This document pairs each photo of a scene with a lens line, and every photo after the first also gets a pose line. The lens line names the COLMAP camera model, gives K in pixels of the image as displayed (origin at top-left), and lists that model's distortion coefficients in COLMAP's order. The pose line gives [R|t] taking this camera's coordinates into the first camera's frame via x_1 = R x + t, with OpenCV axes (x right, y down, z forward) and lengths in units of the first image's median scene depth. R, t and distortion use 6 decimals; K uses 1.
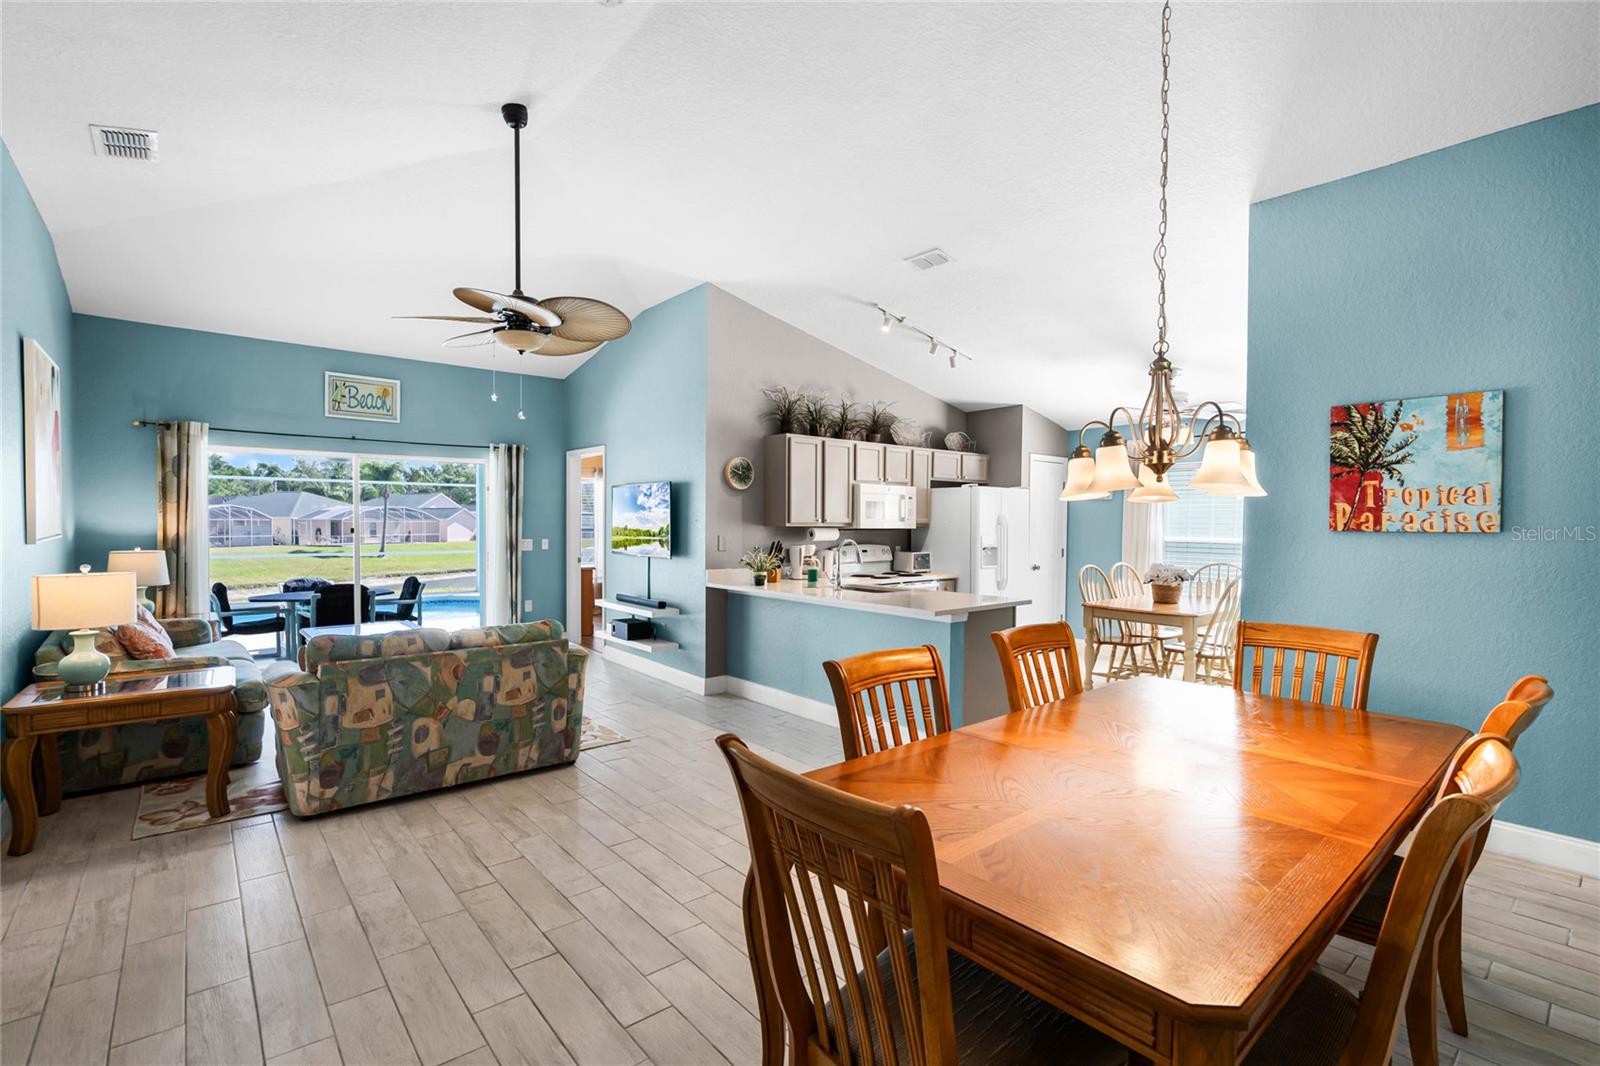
lens RADIAL K [[729.8, 0, 799.4], [0, 729.8, 537.0], [0, 0, 1]] dist [0.000894, 0.000809]
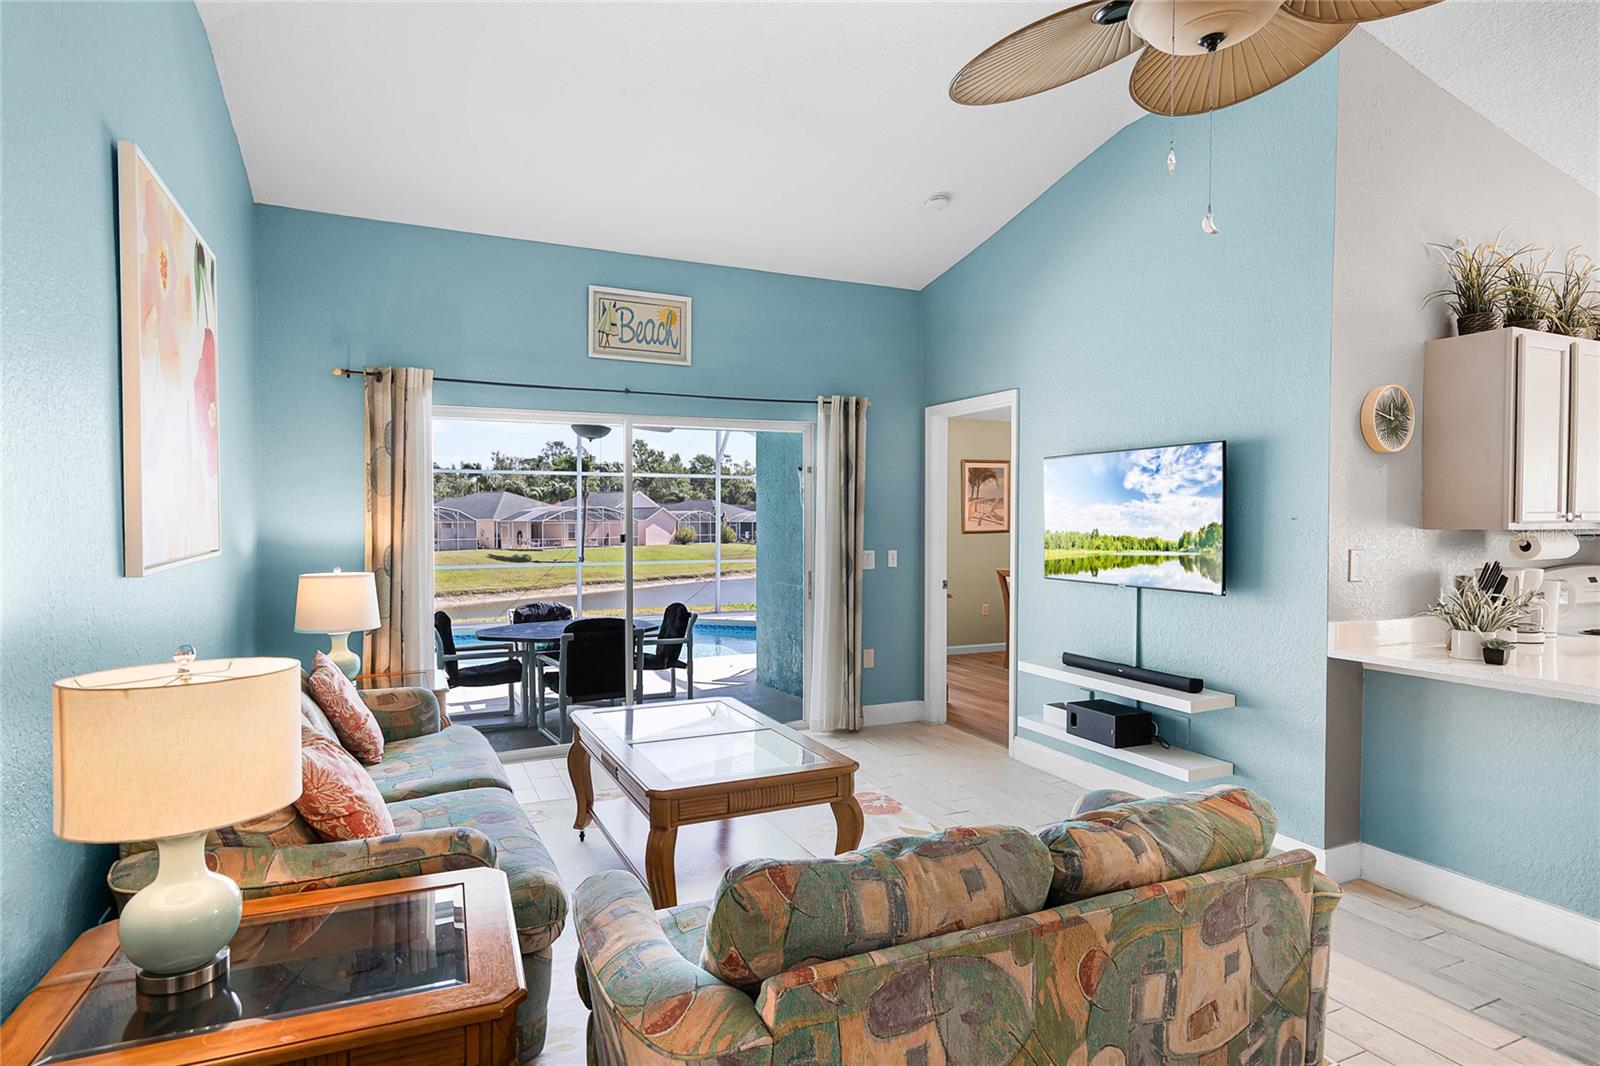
lens RADIAL K [[868.1, 0, 801.7], [0, 868.1, 540.5], [0, 0, 1]] dist [-0.000845, 0.001883]
pose [[0.965328, 0.000011, -0.261040, -0.298983], [0.000268, 0.999999, 0.001032, -0.008682], [0.261040, -0.001066, 0.965327, 0.351828]]
